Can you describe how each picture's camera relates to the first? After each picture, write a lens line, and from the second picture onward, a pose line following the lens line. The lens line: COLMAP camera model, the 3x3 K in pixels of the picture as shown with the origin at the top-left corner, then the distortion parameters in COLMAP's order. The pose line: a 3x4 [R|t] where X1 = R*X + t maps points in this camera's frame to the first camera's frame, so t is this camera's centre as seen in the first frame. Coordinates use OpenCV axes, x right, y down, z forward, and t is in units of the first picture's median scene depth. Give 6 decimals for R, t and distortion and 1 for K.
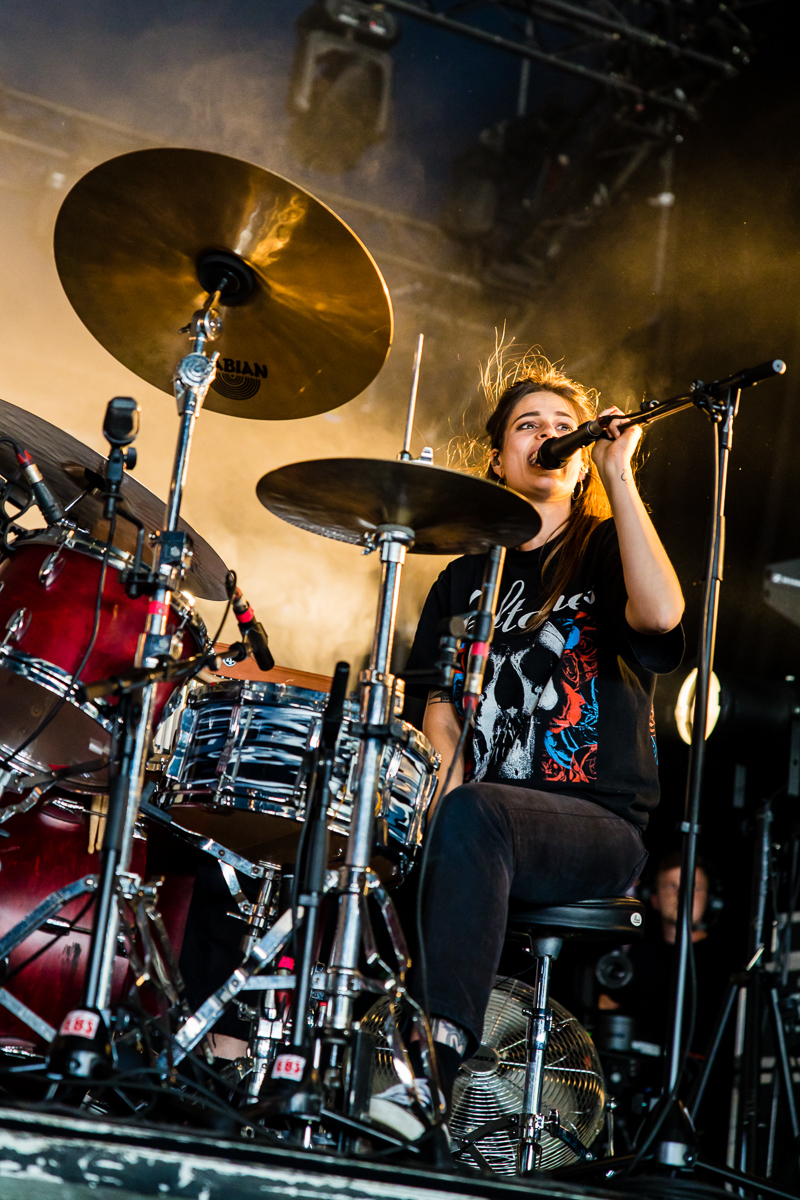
lens RADIAL K [[2174.5, 0, 400.0], [0, 2174.5, 600.0], [0, 0, 1]] dist [-0.108727, 2.176420]
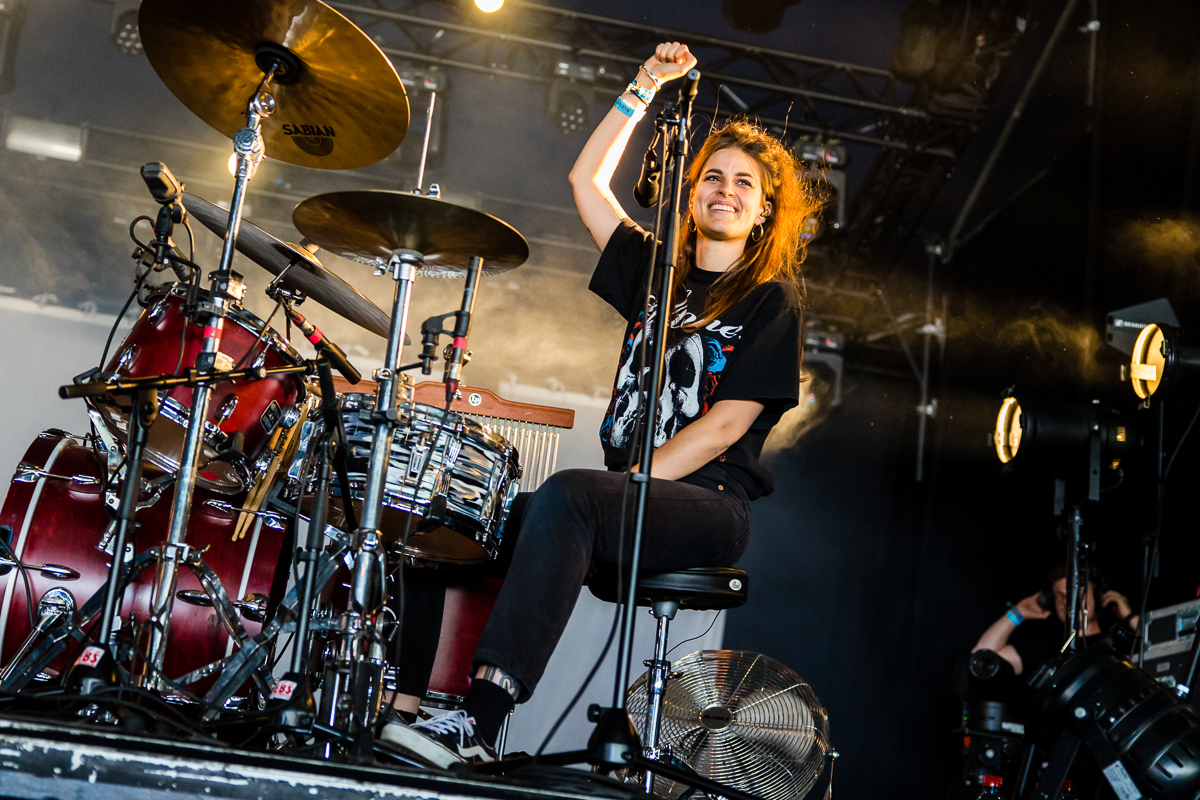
lens RADIAL K [[1710.9, 0, 601.4], [0, 1710.9, 429.0], [0, 0, 1]] dist [-0.031178, 0.420973]
pose [[0.962192, -0.076261, -0.261479, 0.338539], [0.076363, 0.997032, -0.009786, 0.081541], [0.261449, -0.010551, 0.965160, 0.109750]]
